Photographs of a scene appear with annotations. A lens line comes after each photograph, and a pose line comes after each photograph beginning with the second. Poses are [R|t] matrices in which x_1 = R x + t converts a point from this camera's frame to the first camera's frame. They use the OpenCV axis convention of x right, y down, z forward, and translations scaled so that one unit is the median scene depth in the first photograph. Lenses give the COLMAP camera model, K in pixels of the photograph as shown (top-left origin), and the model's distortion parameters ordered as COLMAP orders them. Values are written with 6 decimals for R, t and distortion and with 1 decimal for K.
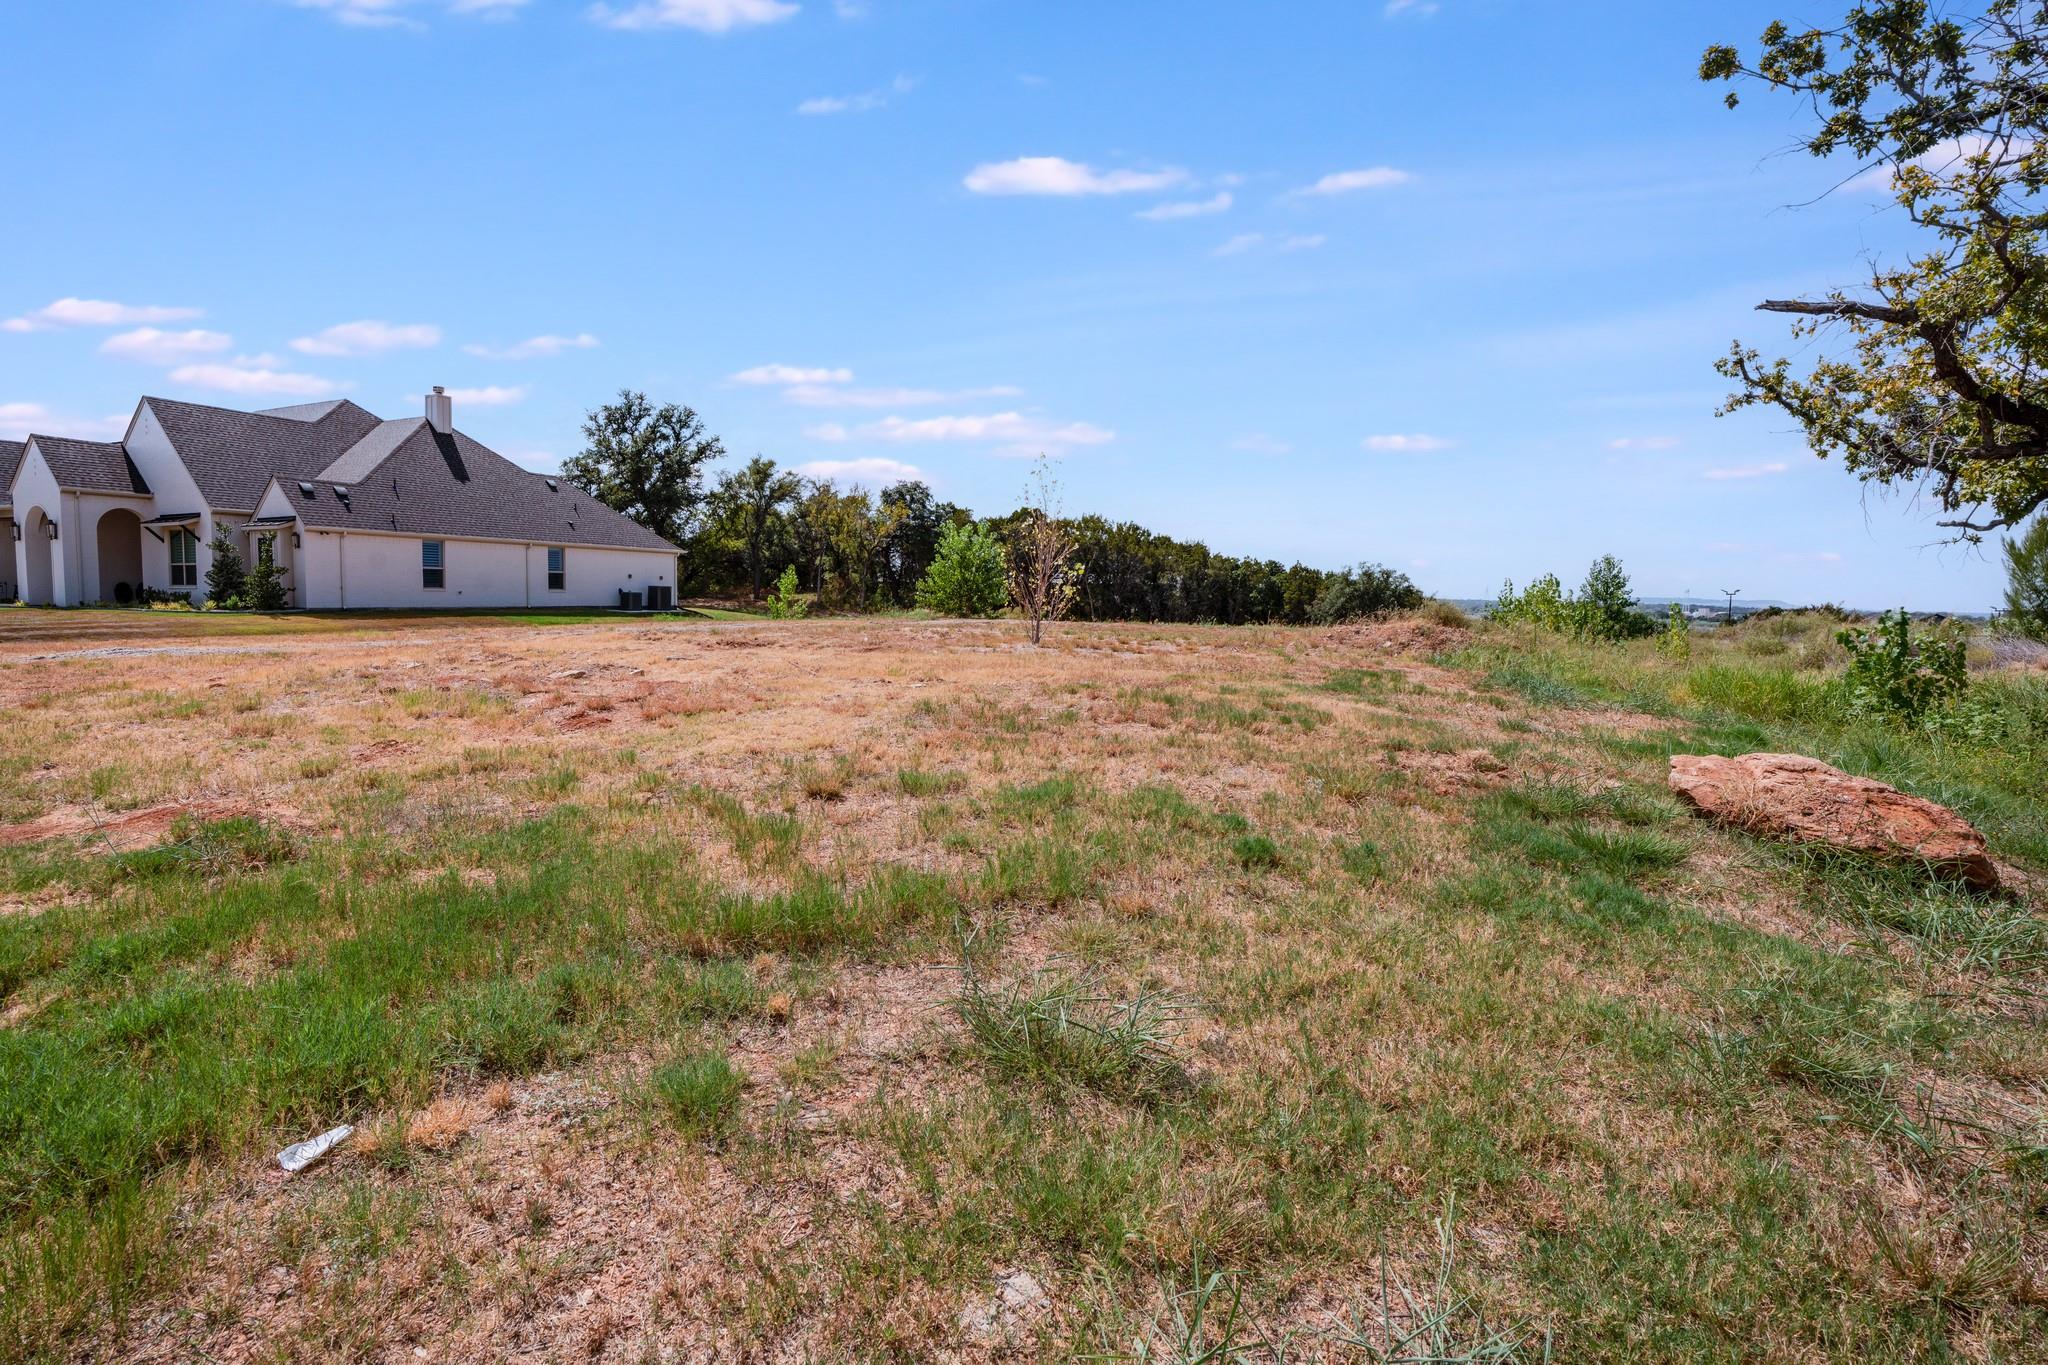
lens RADIAL K [[943.7, 0, 1024.0], [0, 943.7, 682.5], [0, 0, 1]] dist [-0.090576, 0.045204]
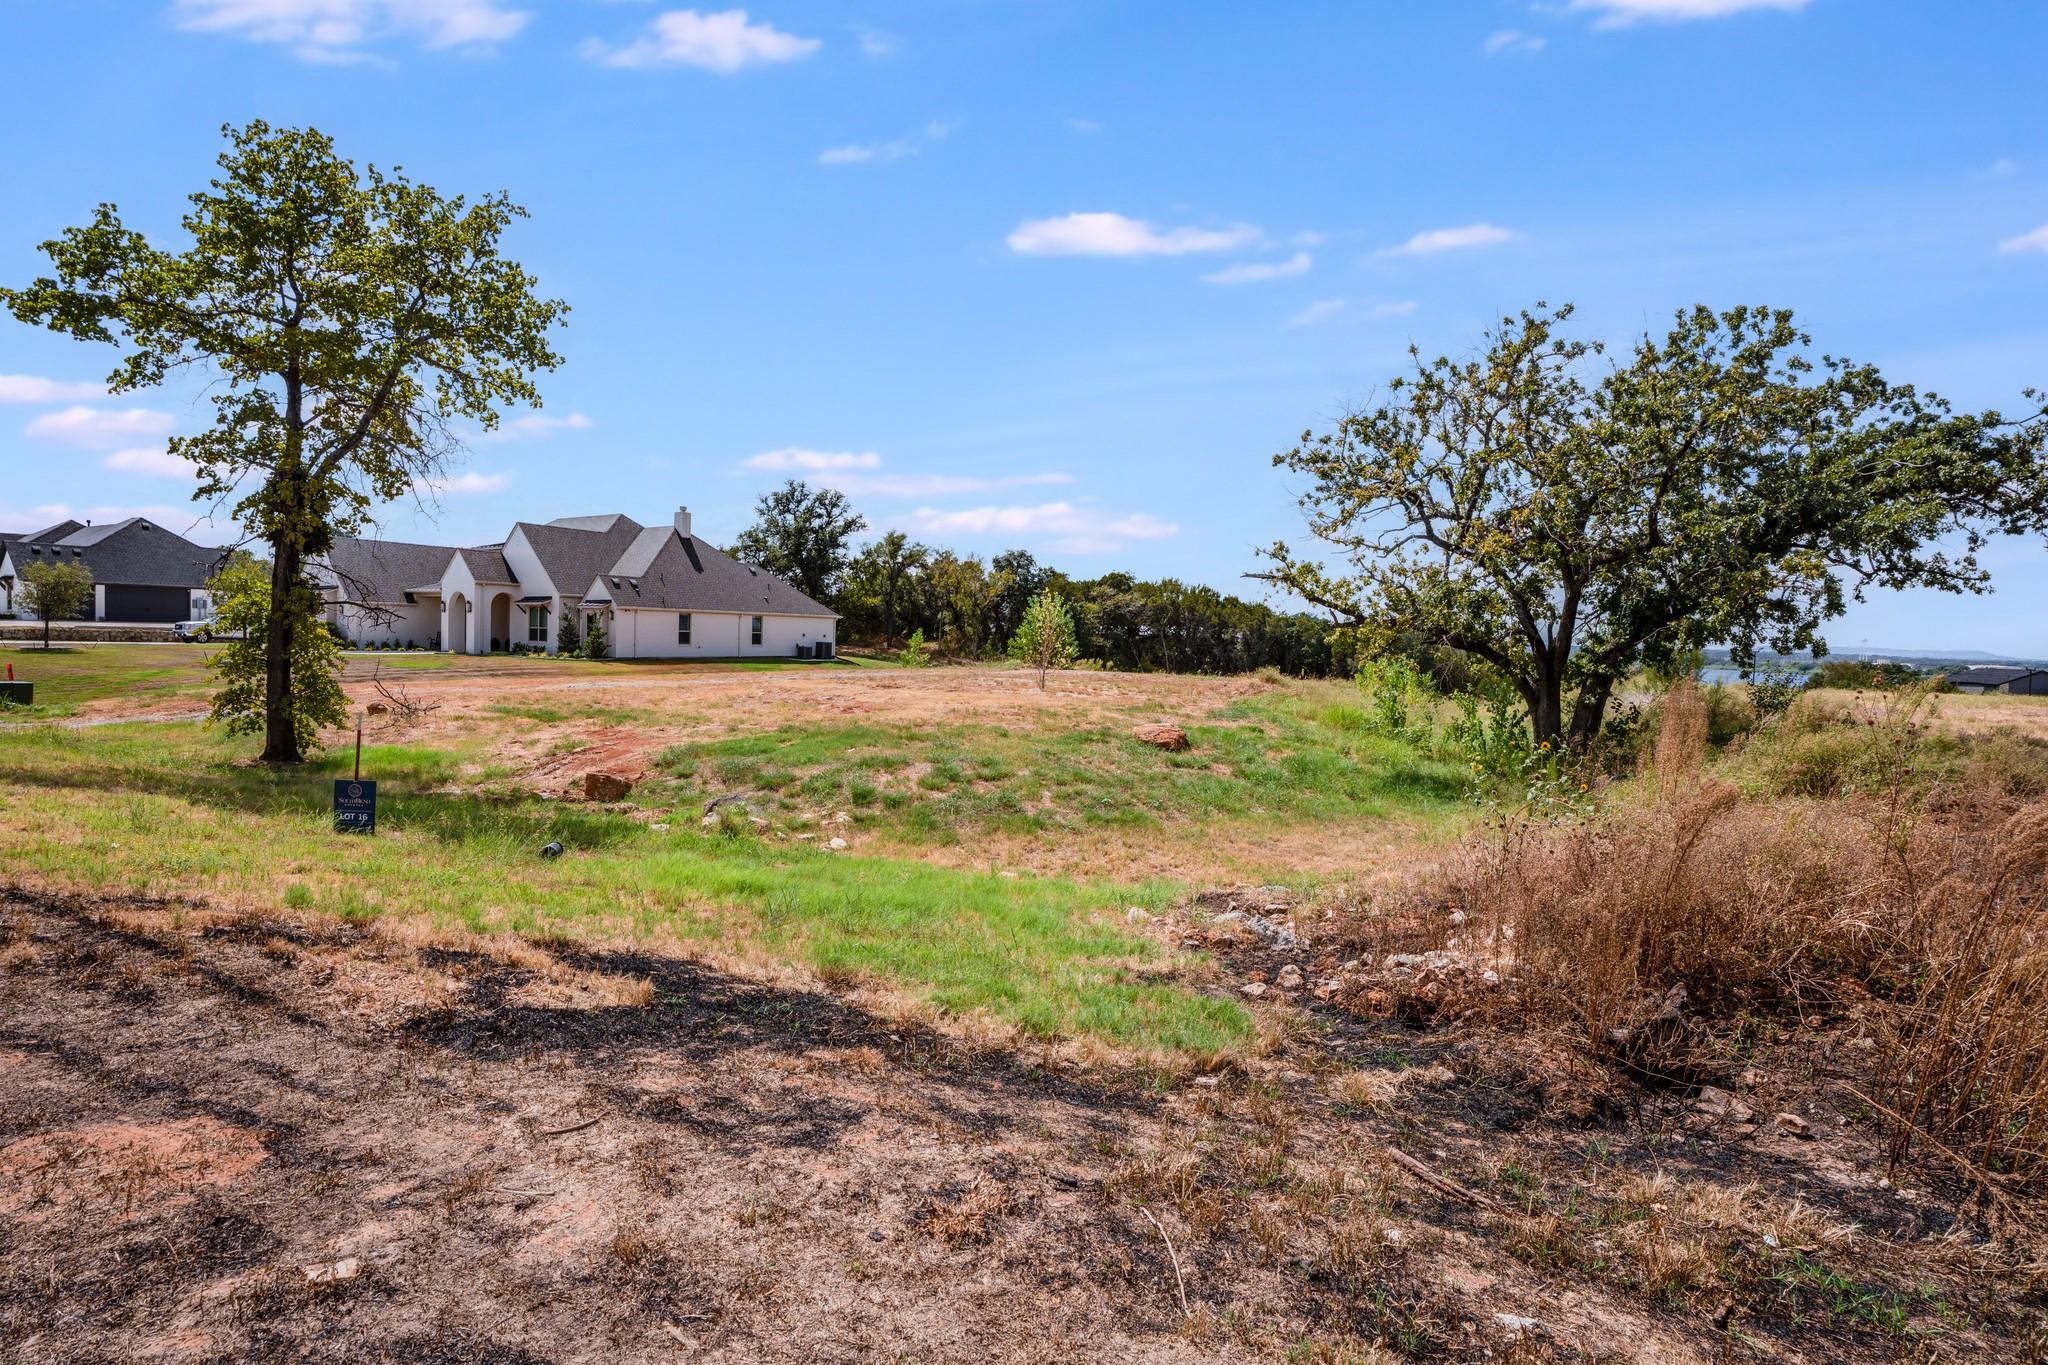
lens RADIAL K [[981.3, 0, 1023.5], [0, 981.3, 690.8], [0, 0, 1]] dist [-0.047277, 0.000043]
pose [[0.990629, 0.018056, -0.135382, 0.064510], [-0.022837, 0.999166, -0.033841, 0.007745], [0.134658, 0.036616, 0.990215, -0.250059]]
